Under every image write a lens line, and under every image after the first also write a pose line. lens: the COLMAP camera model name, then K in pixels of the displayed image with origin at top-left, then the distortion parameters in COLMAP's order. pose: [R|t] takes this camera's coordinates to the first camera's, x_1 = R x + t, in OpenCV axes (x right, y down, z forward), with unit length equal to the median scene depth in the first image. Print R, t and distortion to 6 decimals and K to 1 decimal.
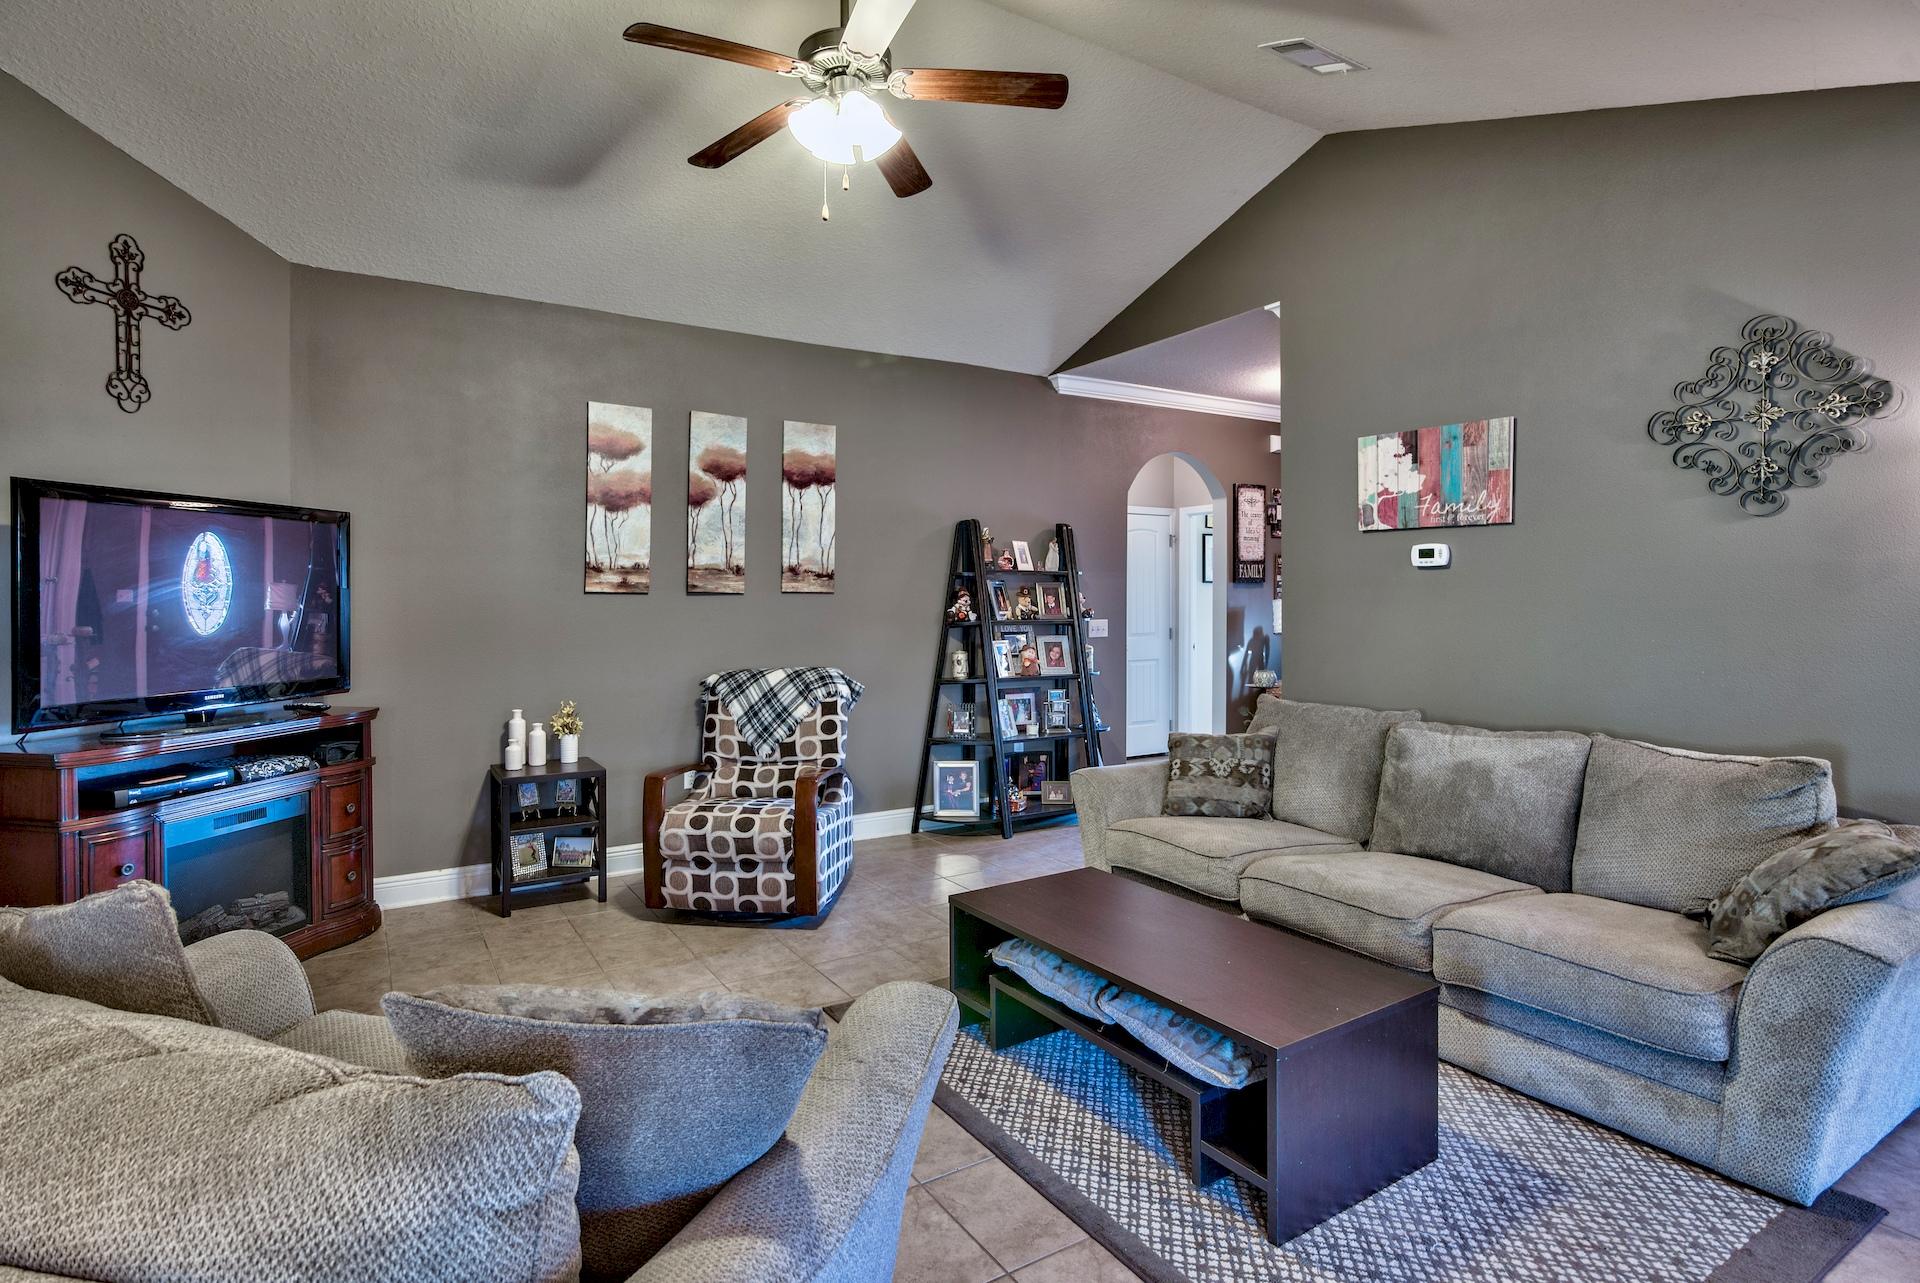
lens RADIAL K [[950.2, 0, 908.1], [0, 950.2, 612.0], [0, 0, 1]] dist [-0.006717, 0.002458]
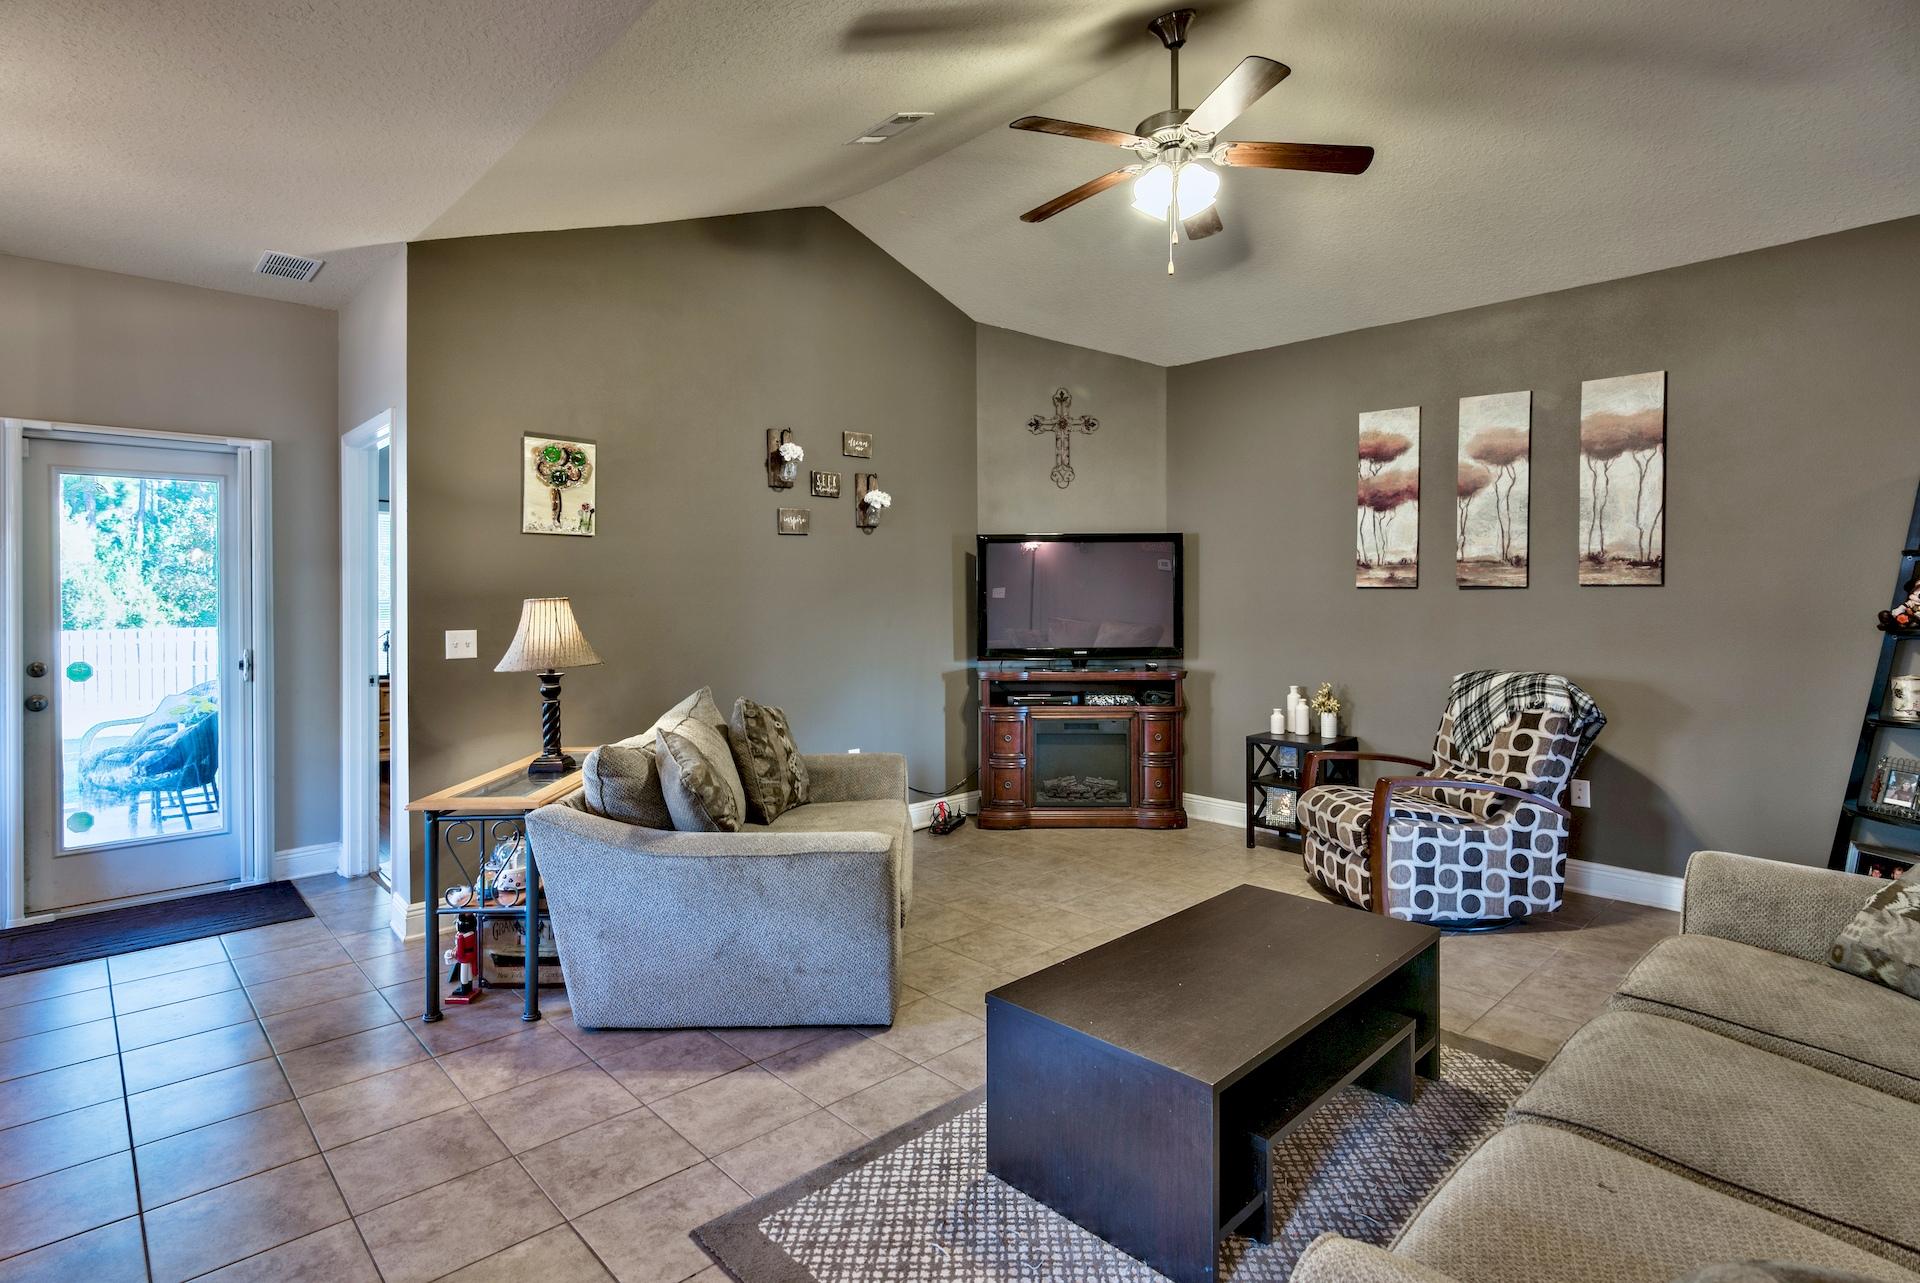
lens RADIAL K [[950.2, 0, 940.0], [0, 950.2, 596.2], [0, 0, 1]] dist [-0.006717, 0.002458]
pose [[0.215970, 0.003399, -0.976394, 0.639767], [-0.011136, 0.999937, 0.001017, -0.006303], [0.976337, 0.010654, 0.215994, 0.296458]]
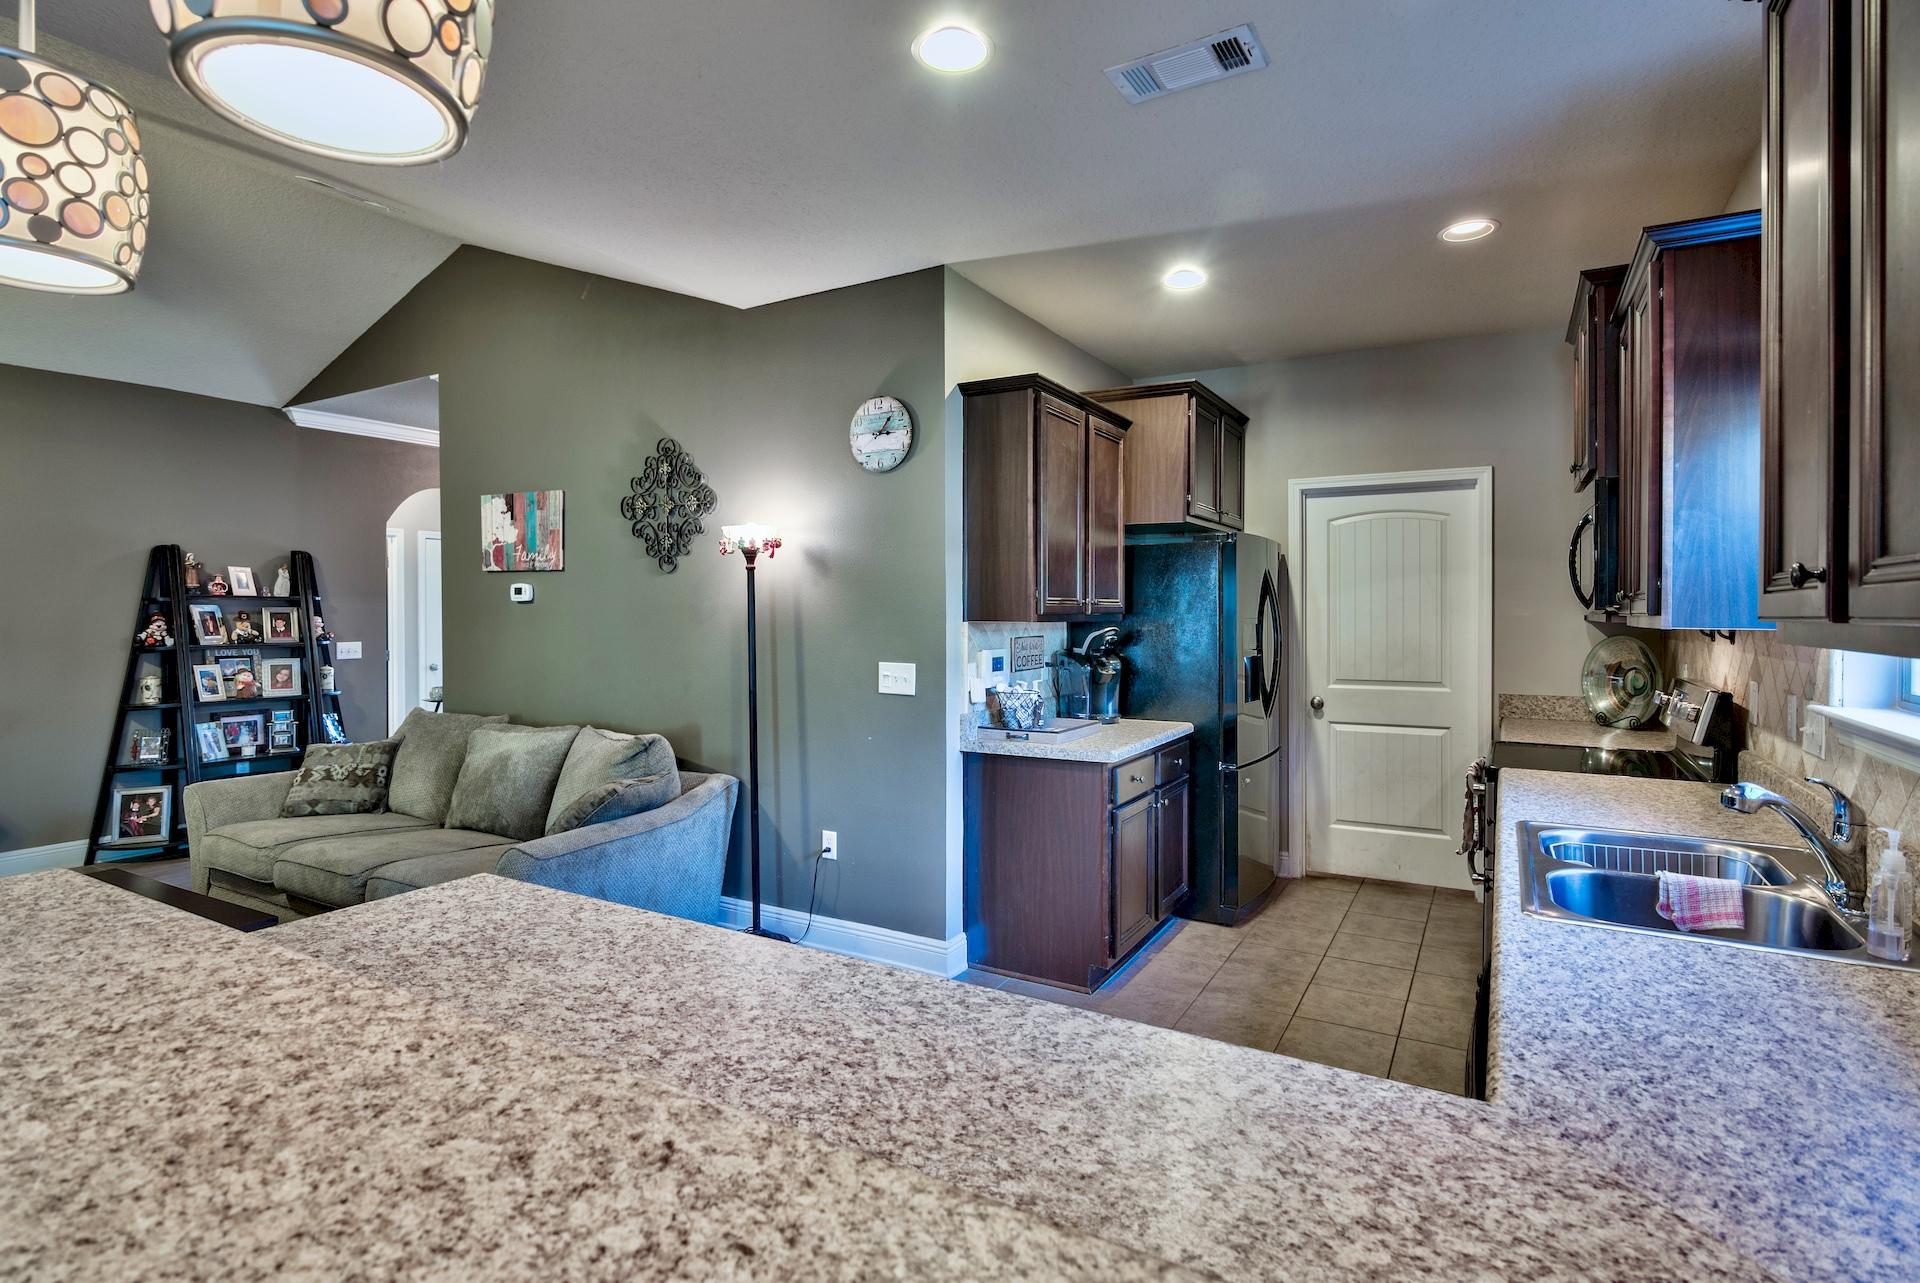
lens RADIAL K [[950.2, 0, 949.6], [0, 950.2, 618.4], [0, 0, 1]] dist [-0.006717, 0.002458]
pose [[0.873300, 0.001755, 0.487179, 0.368226], [0.002422, 0.999966, -0.007945, -0.011797], [-0.487177, 0.008118, 0.873266, -0.334397]]
